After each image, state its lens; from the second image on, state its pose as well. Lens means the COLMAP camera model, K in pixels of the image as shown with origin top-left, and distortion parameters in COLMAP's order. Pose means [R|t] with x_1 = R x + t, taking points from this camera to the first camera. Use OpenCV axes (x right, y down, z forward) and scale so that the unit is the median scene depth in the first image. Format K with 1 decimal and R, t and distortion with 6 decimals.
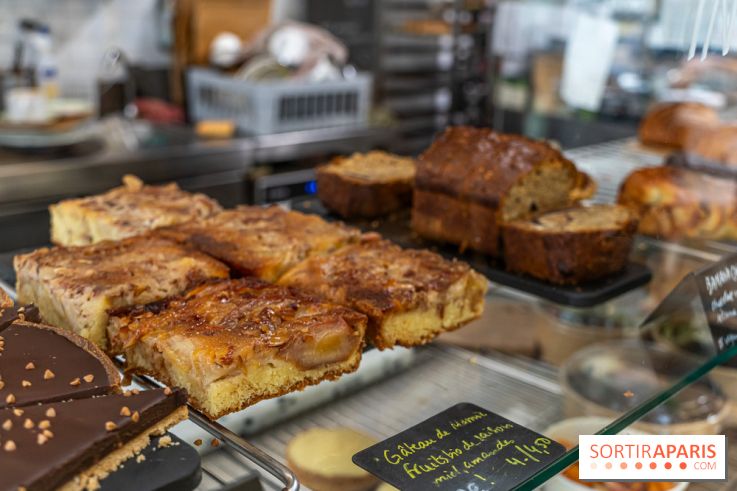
lens RADIAL K [[832.3, 0, 386.5], [0, 832.3, 247.1], [0, 0, 1]] dist [-0.034018, -0.023327]
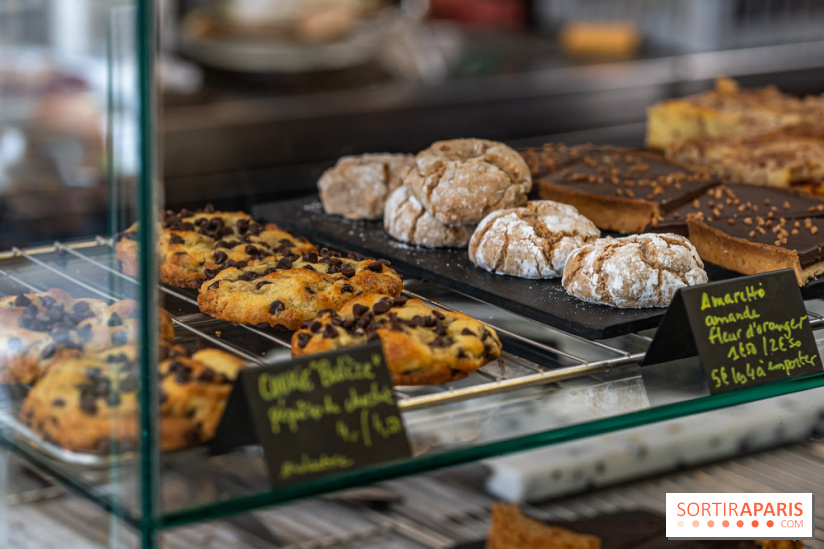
lens RADIAL K [[2546.8, 0, 412.0], [0, 2546.8, 274.5], [0, 0, 1]] dist [-0.073627, -0.737958]
pose [[0.983770, 0.013937, -0.178891, -0.211356], [-0.024042, 0.998227, -0.054444, 0.379006], [0.177815, 0.057861, 0.982361, -2.309036]]
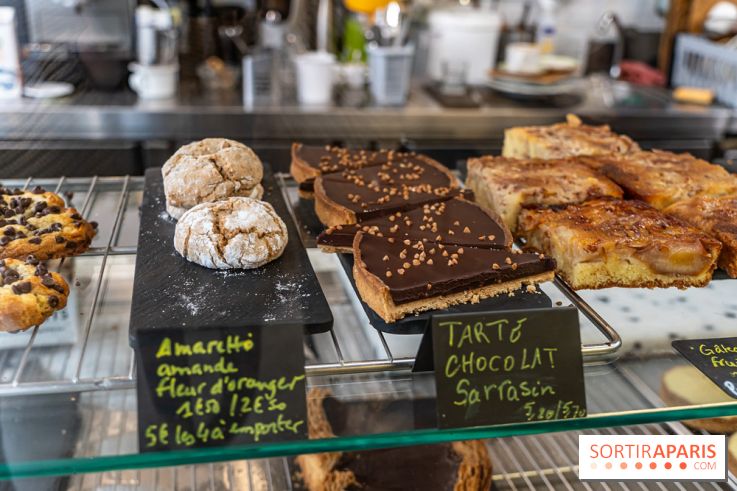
lens RADIAL K [[832.3, 0, 386.5], [0, 832.3, 247.1], [0, 0, 1]] dist [-0.034018, -0.023327]
pose [[0.834953, 0.186178, -0.517872, 0.178210], [-0.165161, 0.982430, 0.086905, 0.061358], [0.524953, 0.012971, 0.851032, -0.238412]]
